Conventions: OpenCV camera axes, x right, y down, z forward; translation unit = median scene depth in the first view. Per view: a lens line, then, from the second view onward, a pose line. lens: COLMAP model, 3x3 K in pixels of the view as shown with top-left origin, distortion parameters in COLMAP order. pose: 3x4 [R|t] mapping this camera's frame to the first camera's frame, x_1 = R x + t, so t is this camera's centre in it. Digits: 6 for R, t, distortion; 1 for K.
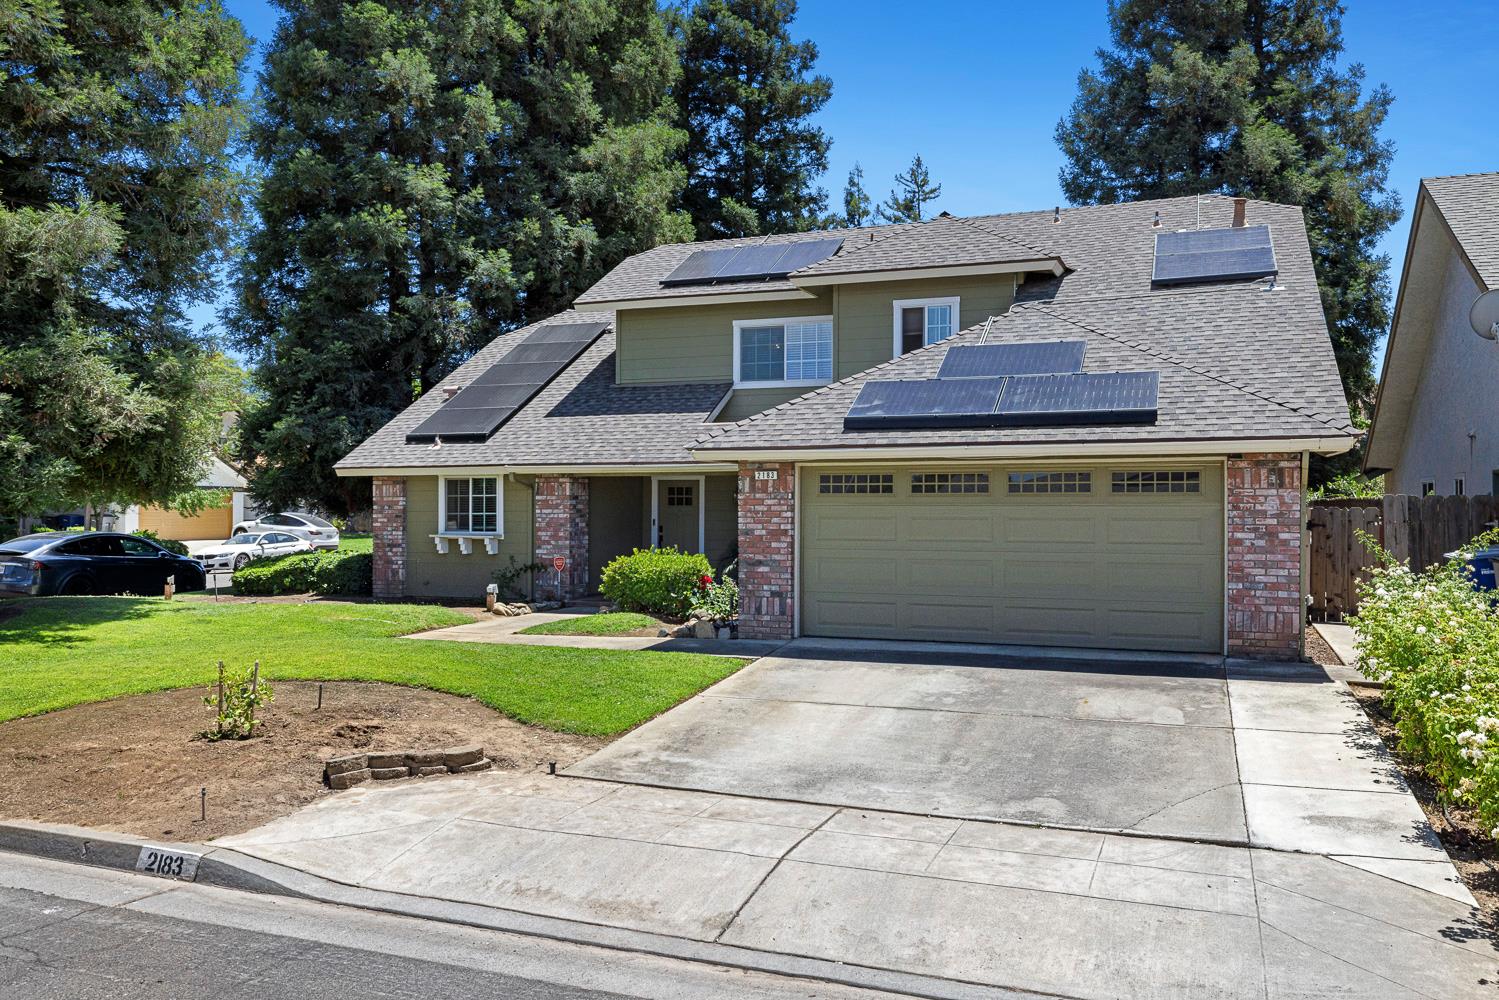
lens RADIAL K [[1154.0, 0, 750.0], [0, 1154.0, 503.5], [0, 0, 1]] dist [0.002861, 0.000052]
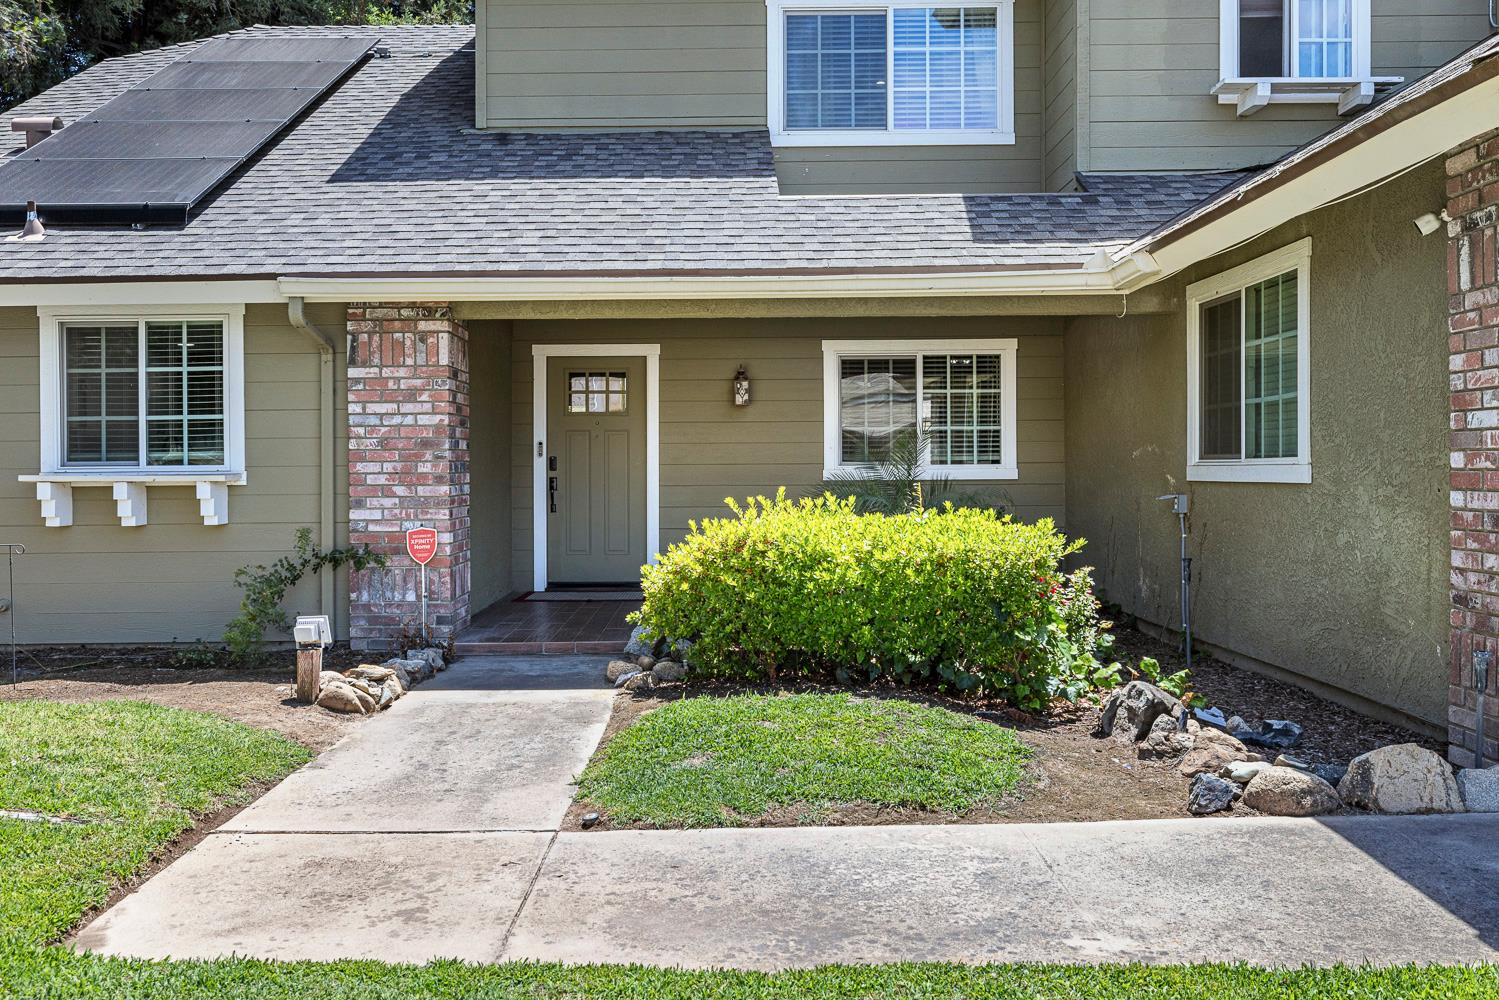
lens RADIAL K [[1310.4, 0, 746.0], [0, 1310.4, 496.4], [0, 0, 1]] dist [-0.003507, 0.008877]
pose [[0.942850, -0.012217, 0.332994, -0.200797], [0.003333, 0.999623, 0.027238, 0.023555], [-0.333201, -0.024571, 0.942536, 0.538850]]
